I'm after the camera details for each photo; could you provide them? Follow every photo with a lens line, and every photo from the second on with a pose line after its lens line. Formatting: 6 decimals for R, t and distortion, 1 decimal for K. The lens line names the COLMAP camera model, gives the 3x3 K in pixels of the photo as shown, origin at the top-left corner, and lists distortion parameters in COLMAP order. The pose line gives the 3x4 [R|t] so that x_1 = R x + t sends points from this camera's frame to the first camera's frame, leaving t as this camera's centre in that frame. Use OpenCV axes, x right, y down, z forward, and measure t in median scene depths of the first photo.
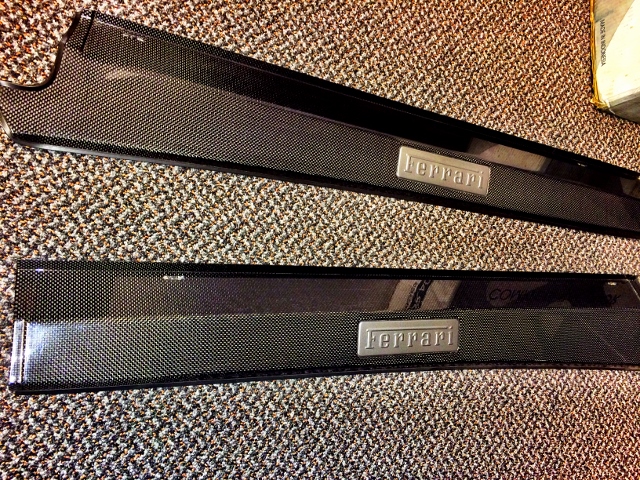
lens RADIAL K [[562.9, 0, 318.1], [0, 562.9, 240.4], [0, 0, 1]] dist [0.056611, -0.088567]
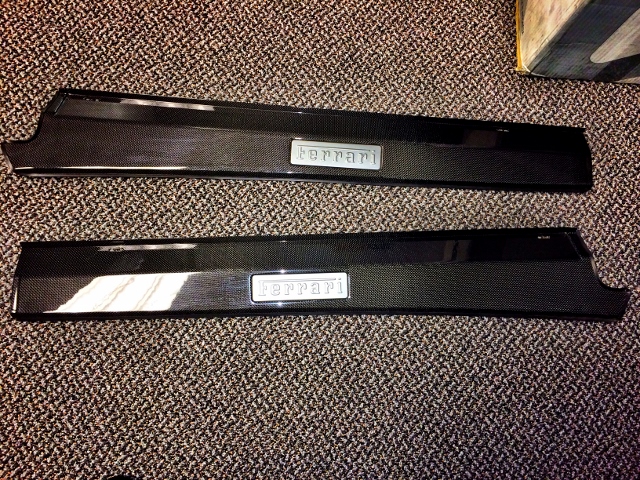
lens RADIAL K [[562.9, 0, 320.4], [0, 562.9, 240.2], [0, 0, 1]] dist [0.056611, -0.088567]
pose [[0.915177, -0.095519, -0.391570, 0.698814], [0.075857, 0.994970, -0.065418, 0.150116], [0.395849, 0.030166, 0.917820, -0.146709]]
